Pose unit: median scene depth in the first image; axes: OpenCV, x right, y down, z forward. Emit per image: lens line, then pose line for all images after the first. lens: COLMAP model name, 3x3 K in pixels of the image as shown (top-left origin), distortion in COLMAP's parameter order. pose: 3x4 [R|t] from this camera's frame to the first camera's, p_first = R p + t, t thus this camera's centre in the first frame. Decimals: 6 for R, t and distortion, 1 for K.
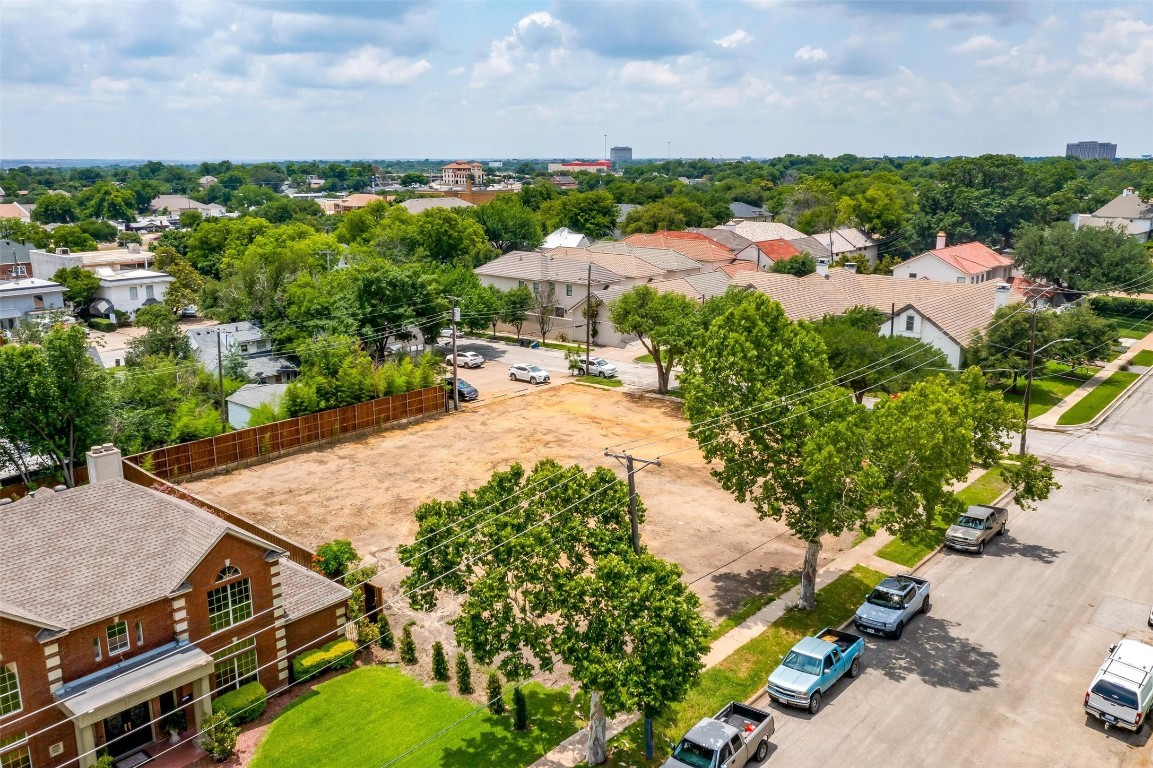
lens RADIAL K [[921.5, 0, 576.5], [0, 921.5, 384.0], [0, 0, 1]] dist [-0.003206, 0.004837]
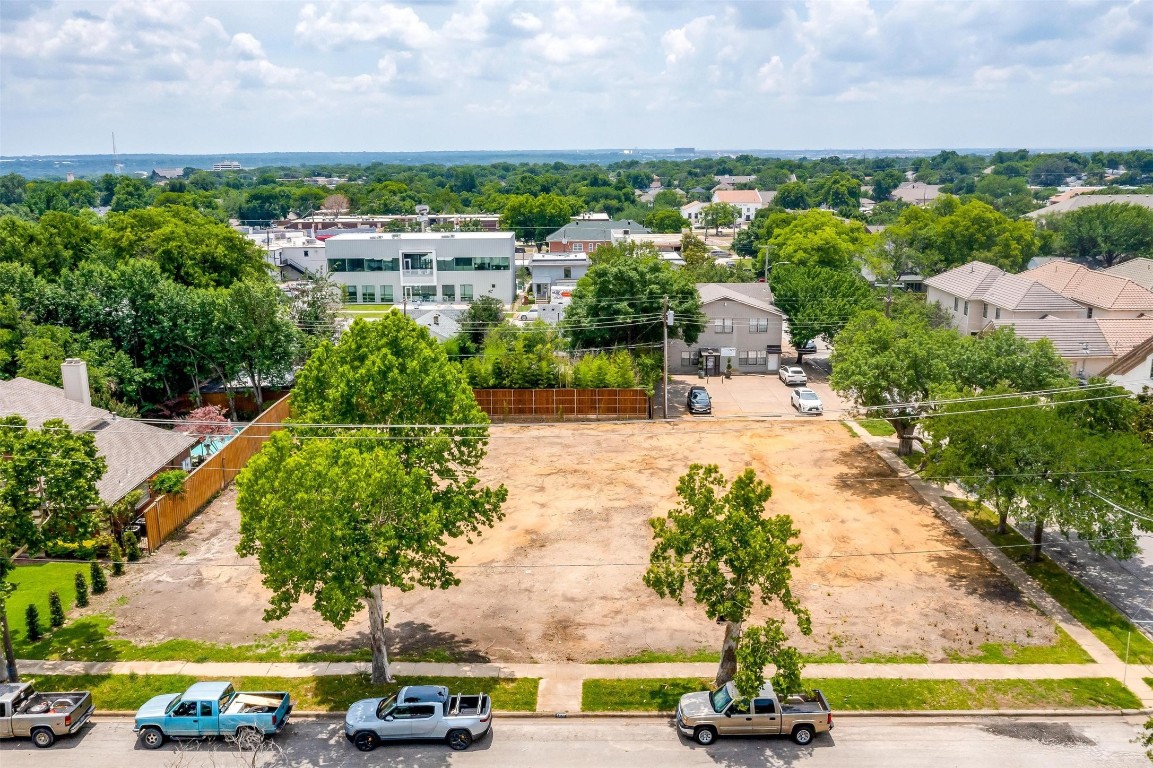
lens RADIAL K [[949.2, 0, 576.5], [0, 949.2, 384.0], [0, 0, 1]] dist [-0.006038, 0.002666]
pose [[0.656405, 0.171259, -0.734713, 0.297304], [-0.167807, 0.982639, 0.079129, -0.039257], [0.735509, 0.071349, 0.673747, 0.160372]]
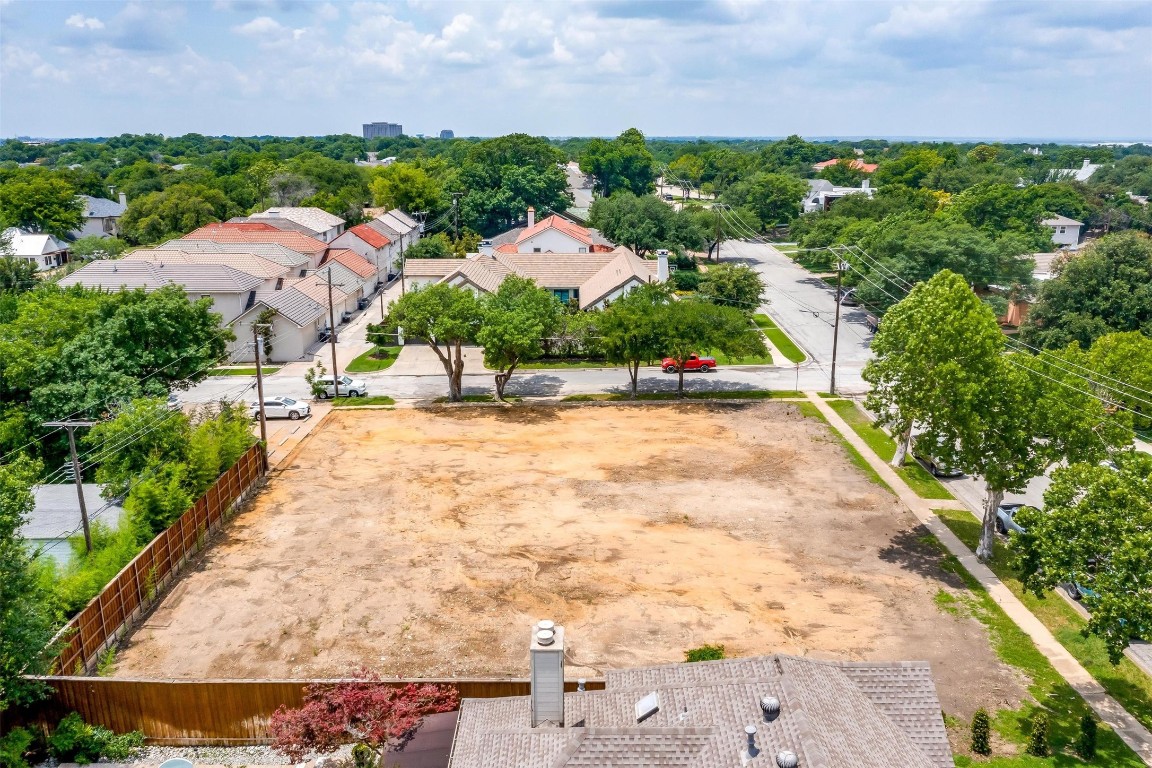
lens RADIAL K [[912.6, 0, 576.0], [0, 912.6, 384.0], [0, 0, 1]] dist [-0.009241, 0.012565]
pose [[0.755038, -0.172712, 0.632525, -0.231739], [0.157717, 0.984200, 0.080472, -0.036084], [-0.636430, 0.039000, 0.770348, 0.145297]]
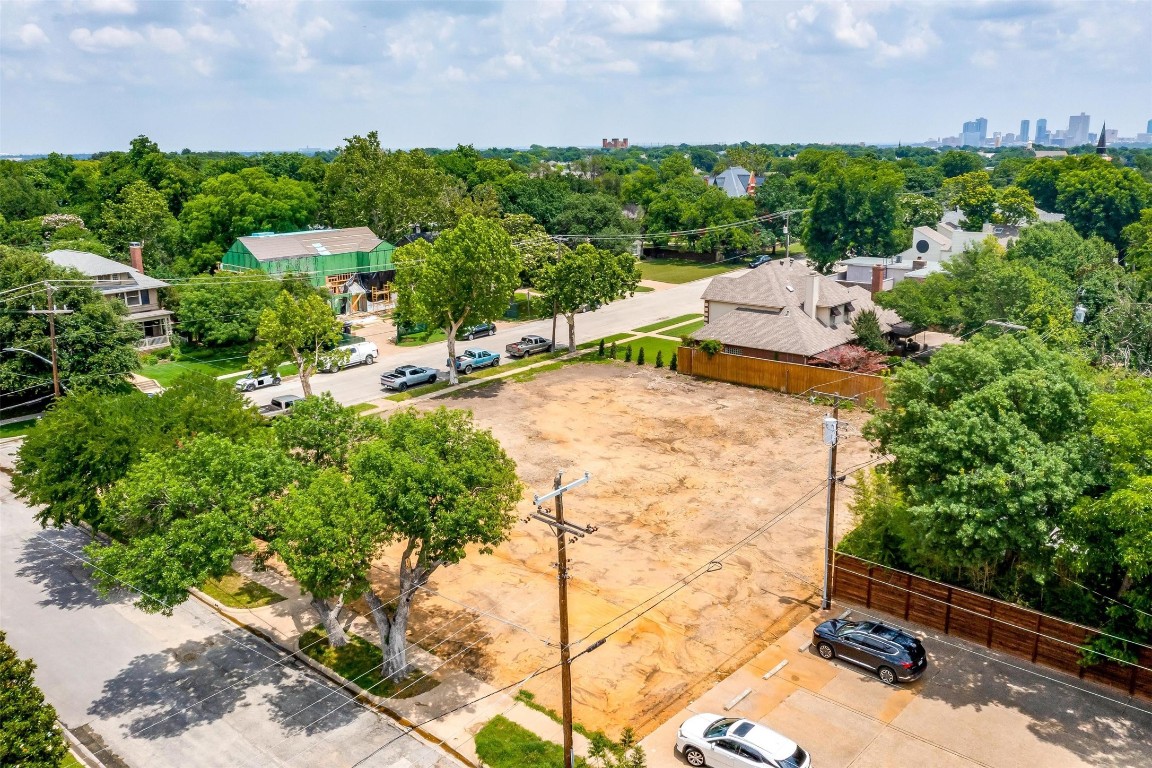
lens RADIAL K [[939.3, 0, 576.0], [0, 939.3, 384.0], [0, 0, 1]] dist [-0.003692, 0.000438]
pose [[-0.999896, 0.013730, -0.004388, 0.006181], [0.010060, 0.882734, 0.469765, -0.191107], [0.010323, 0.469672, -0.882781, 0.808984]]
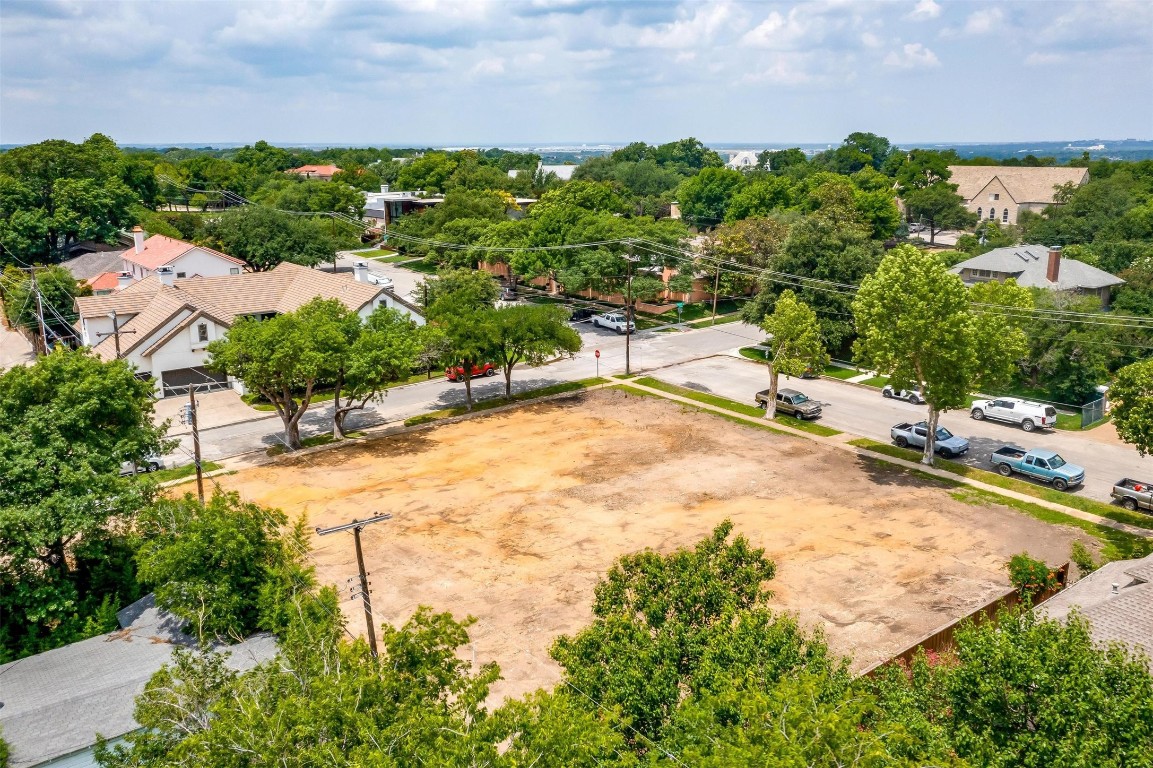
lens RADIAL K [[921.5, 0, 576.5], [0, 921.5, 384.0], [0, 0, 1]] dist [-0.003206, 0.004837]
pose [[0.204154, -0.250393, 0.946374, -0.352411], [0.238371, 0.950353, 0.200023, -0.085212], [-0.949474, 0.184752, 0.253705, 0.347216]]
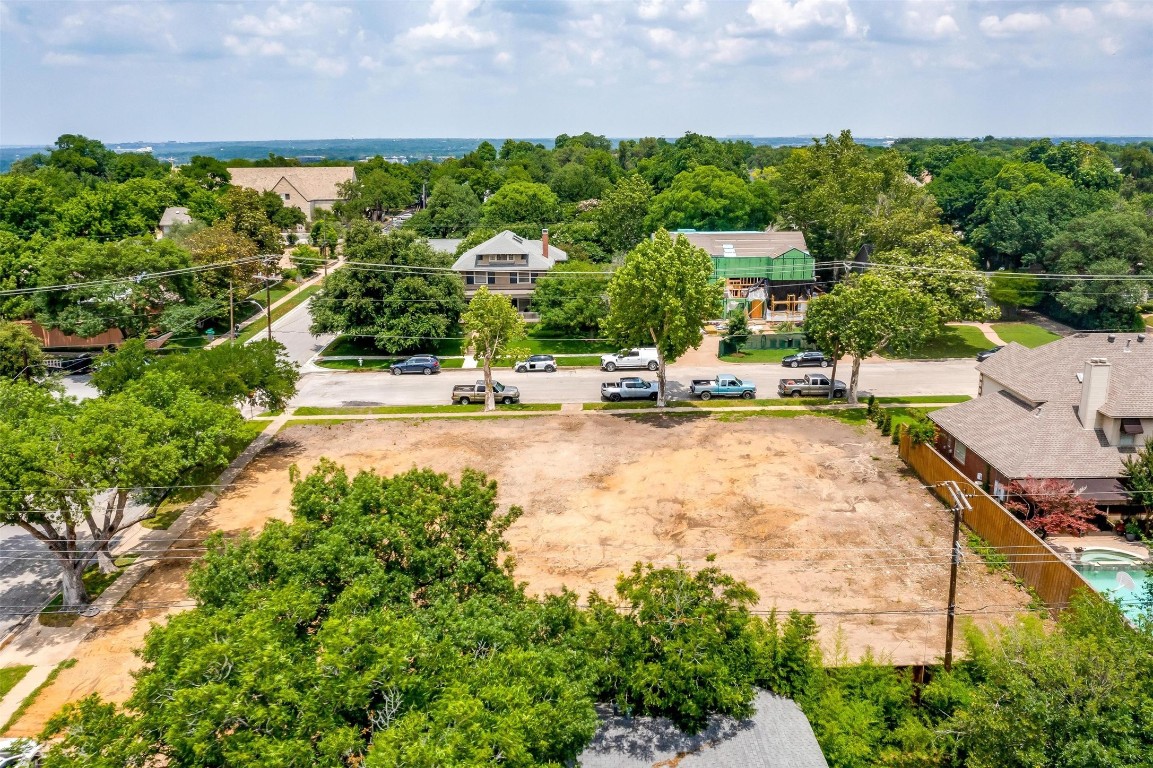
lens RADIAL K [[934.2, 0, 576.5], [0, 934.2, 384.0], [0, 0, 1]] dist [-0.002407, -0.014517]
pose [[-0.662728, -0.187022, 0.725131, -0.274264], [0.184332, 0.897778, 0.400019, -0.158537], [-0.725819, 0.398769, -0.560508, 0.635789]]
